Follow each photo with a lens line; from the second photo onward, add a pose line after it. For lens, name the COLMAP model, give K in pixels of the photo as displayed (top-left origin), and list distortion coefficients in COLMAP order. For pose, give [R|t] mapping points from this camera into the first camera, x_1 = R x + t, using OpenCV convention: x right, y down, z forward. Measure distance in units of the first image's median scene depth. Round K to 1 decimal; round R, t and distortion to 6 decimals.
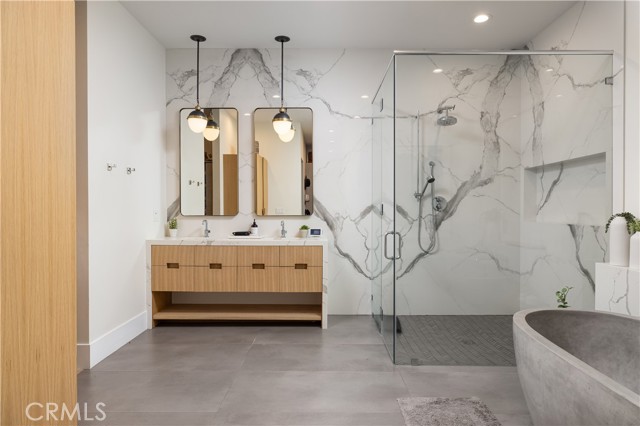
lens RADIAL K [[410.0, 0, 322.9], [0, 410.0, 212.8], [0, 0, 1]] dist [-0.003911, -0.001009]
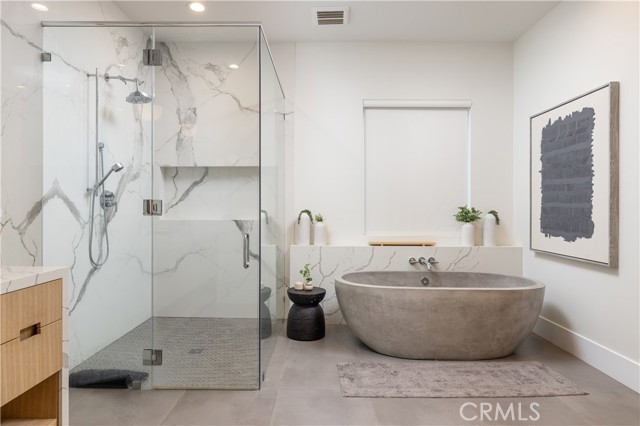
lens RADIAL K [[384.8, 0, 323.5], [0, 384.8, 210.9], [0, 0, 1]] dist [-0.001356, -0.000267]
pose [[-0.013854, -0.007597, 0.999875, -0.479028], [0.008683, 0.999933, 0.007718, -0.004424], [-0.999866, 0.008788, -0.013787, 0.672049]]
